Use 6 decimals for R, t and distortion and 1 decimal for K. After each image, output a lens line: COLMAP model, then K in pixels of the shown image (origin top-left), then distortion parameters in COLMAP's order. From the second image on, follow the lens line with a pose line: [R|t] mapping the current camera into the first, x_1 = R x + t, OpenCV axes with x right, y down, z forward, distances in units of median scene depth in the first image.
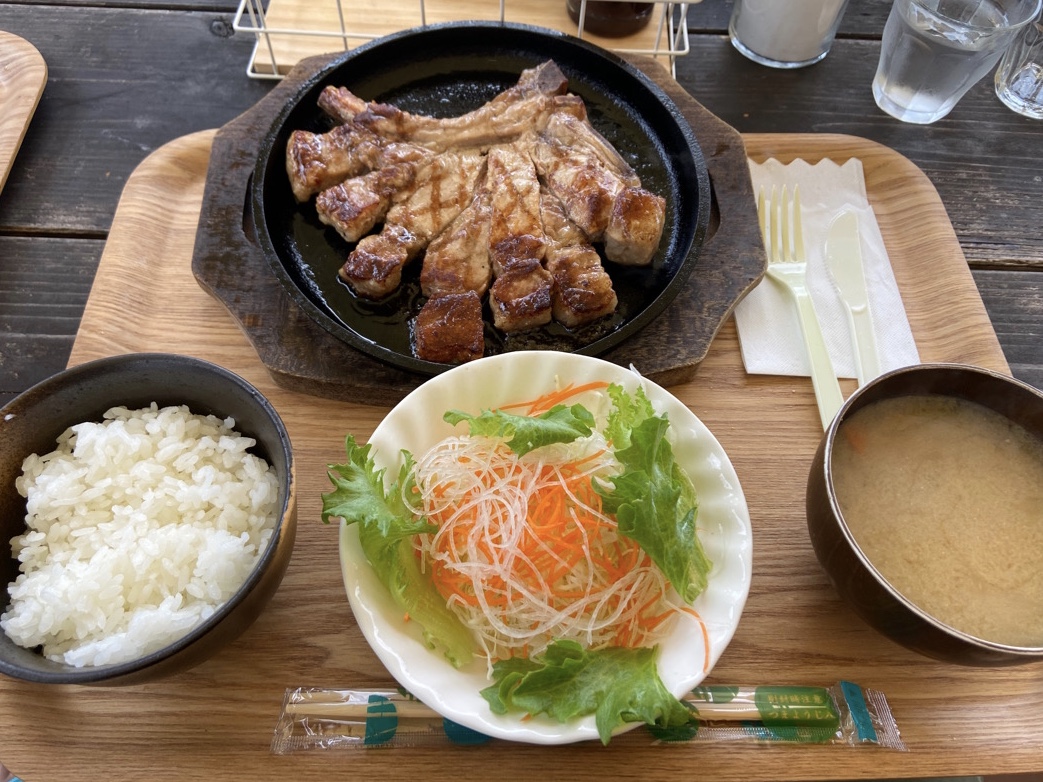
lens RADIAL K [[779.2, 0, 525.0], [0, 779.2, 385.7], [0, 0, 1]] dist [0.037110, -0.024089]
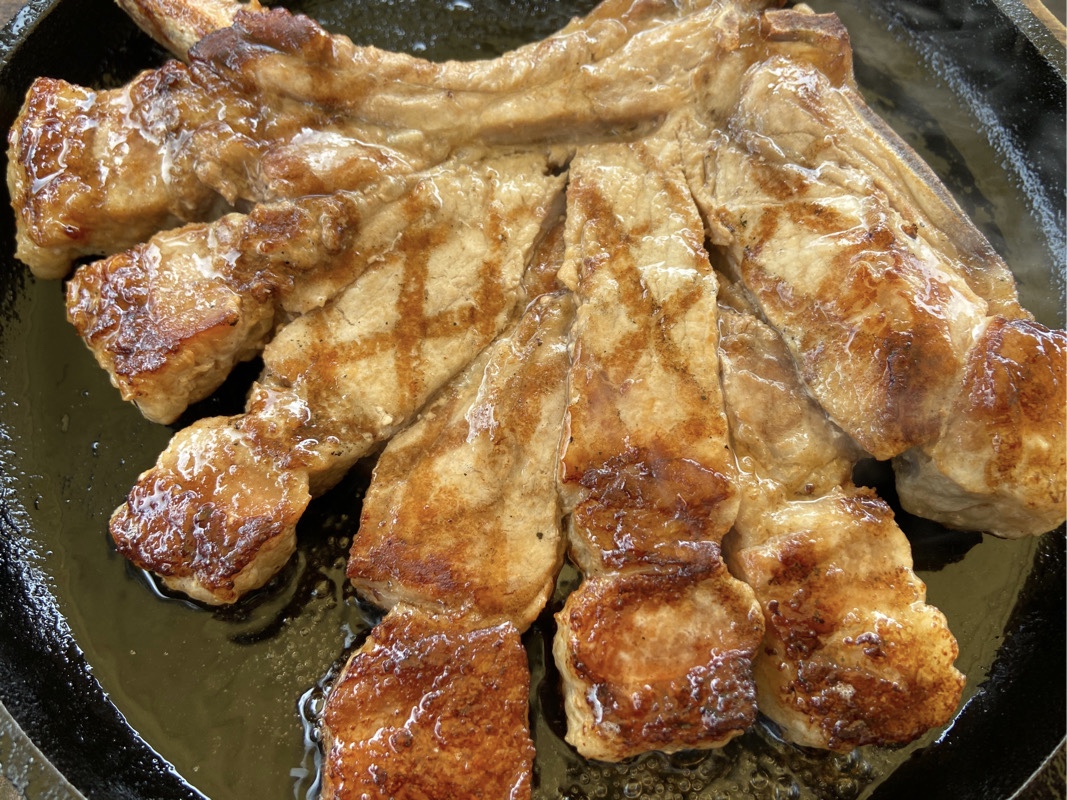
lens RADIAL K [[797.1, 0, 528.9], [0, 797.1, 407.5], [0, 0, 1]] dist [0.037110, -0.024089]
pose [[0.997953, 0.059987, -0.022173, -0.052341], [-0.057345, 0.992815, 0.105021, -0.234769], [0.028314, -0.103535, 0.994223, 0.648351]]
